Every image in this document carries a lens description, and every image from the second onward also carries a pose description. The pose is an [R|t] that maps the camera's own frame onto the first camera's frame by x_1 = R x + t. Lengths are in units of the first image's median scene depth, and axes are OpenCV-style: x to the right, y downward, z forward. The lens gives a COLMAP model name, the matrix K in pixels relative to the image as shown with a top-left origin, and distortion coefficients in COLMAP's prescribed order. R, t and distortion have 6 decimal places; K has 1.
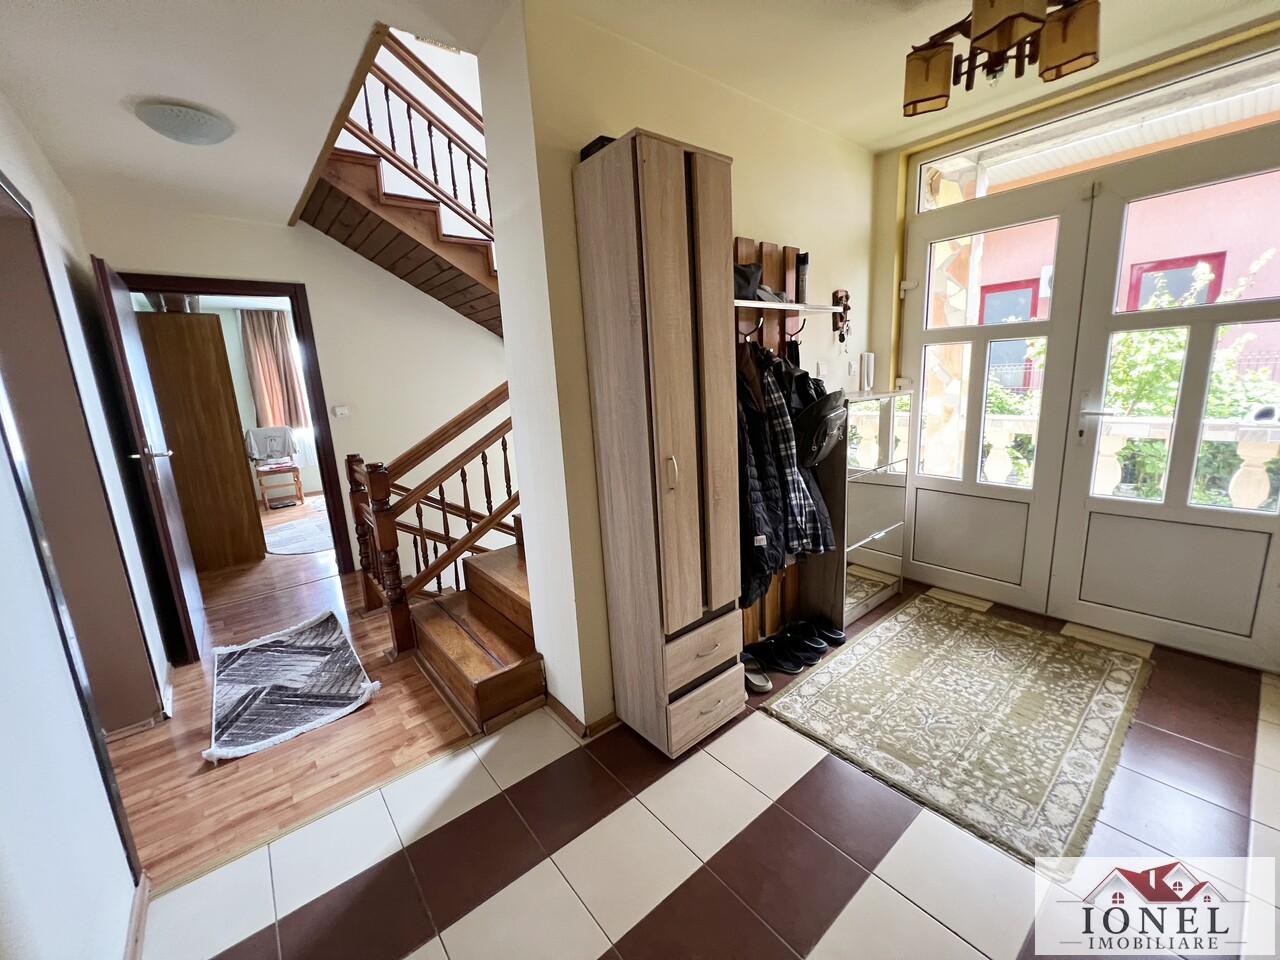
lens RADIAL K [[513.5, 0, 637.8], [0, 513.5, 478.1], [0, 0, 1]] dist [0.000376, 0.001209]
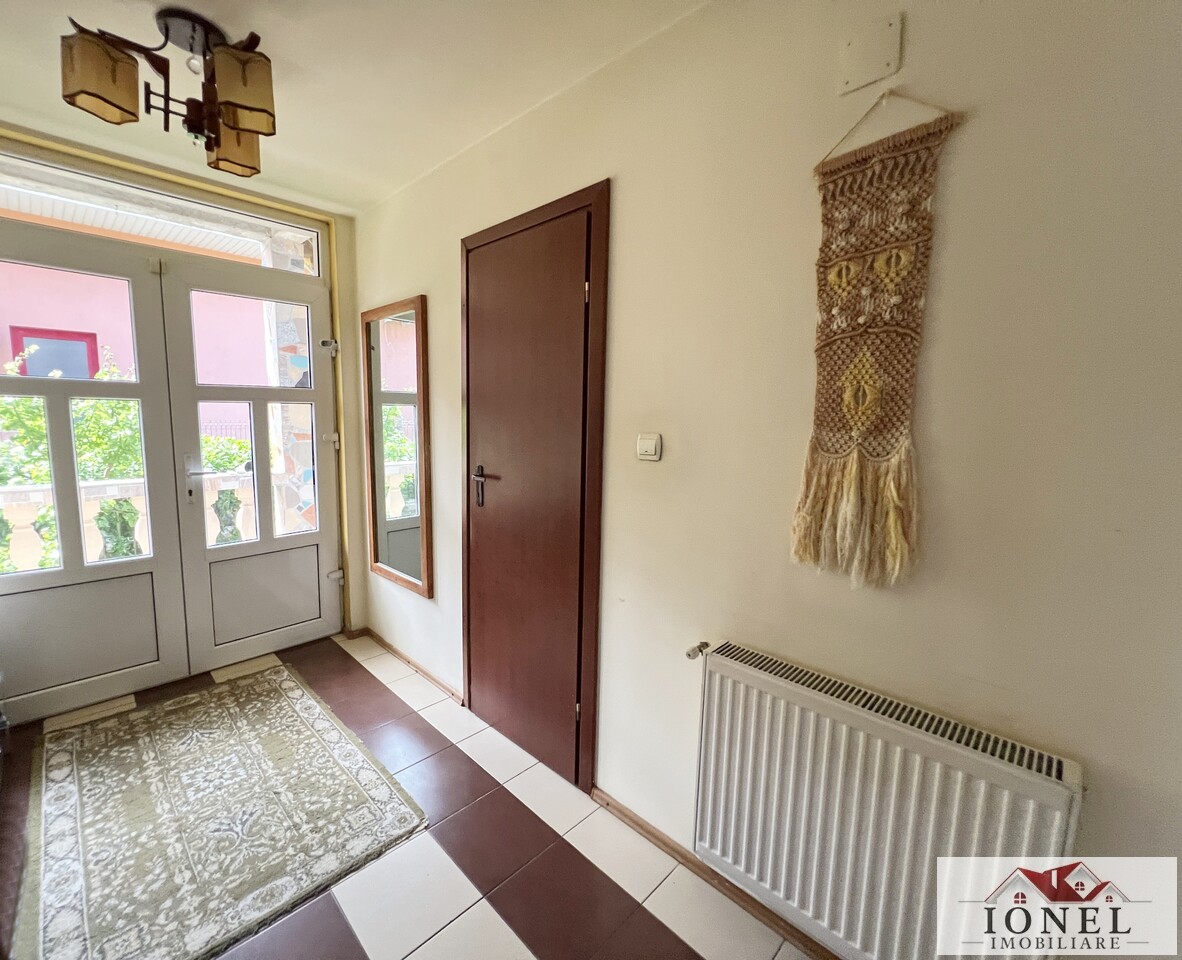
lens RADIAL K [[514.1, 0, 542.6], [0, 514.1, 476.9], [0, 0, 1]] dist [0.001607, 0.000438]
pose [[-0.063419, -0.070207, 0.995514, -0.271194], [0.192273, 0.977975, 0.081219, -0.076452], [-0.979290, 0.196561, -0.048523, 0.394363]]
